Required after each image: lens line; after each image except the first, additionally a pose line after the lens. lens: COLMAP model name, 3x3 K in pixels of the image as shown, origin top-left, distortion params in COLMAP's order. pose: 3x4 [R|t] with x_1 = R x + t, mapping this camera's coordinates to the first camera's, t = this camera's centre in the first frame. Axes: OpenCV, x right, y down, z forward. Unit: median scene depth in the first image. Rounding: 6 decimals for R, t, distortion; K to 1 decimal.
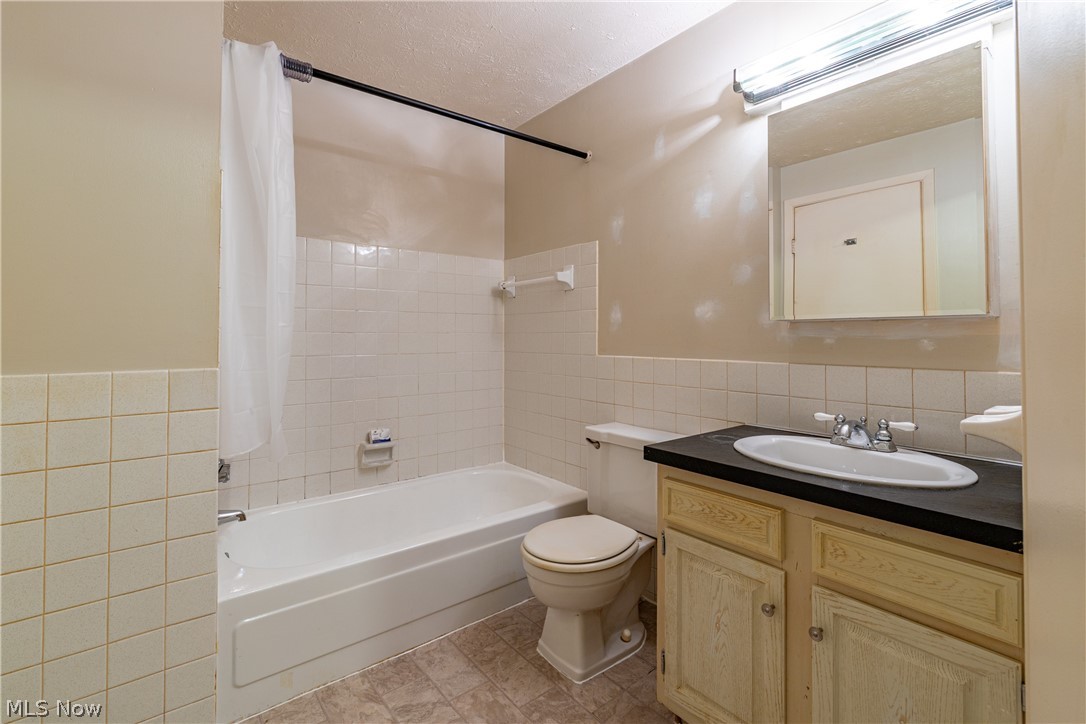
lens RADIAL K [[485.0, 0, 542.0], [0, 485.0, 328.8], [0, 0, 1]] dist [0.000669, 0.000063]
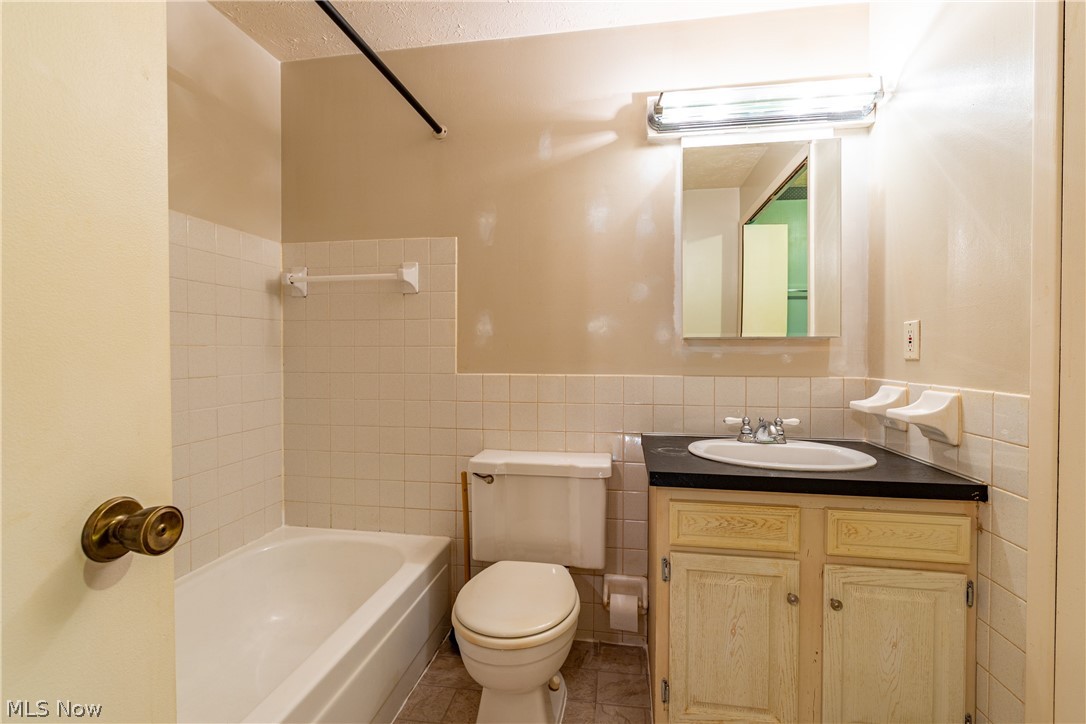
lens RADIAL K [[473.6, 0, 546.2], [0, 473.6, 355.7], [0, 0, 1]] dist [0.000484, 0.000020]
pose [[0.737897, -0.007366, 0.674873, -0.471577], [-0.012417, 0.999623, 0.024487, 0.001716], [-0.674799, -0.026449, 0.737528, 0.414114]]
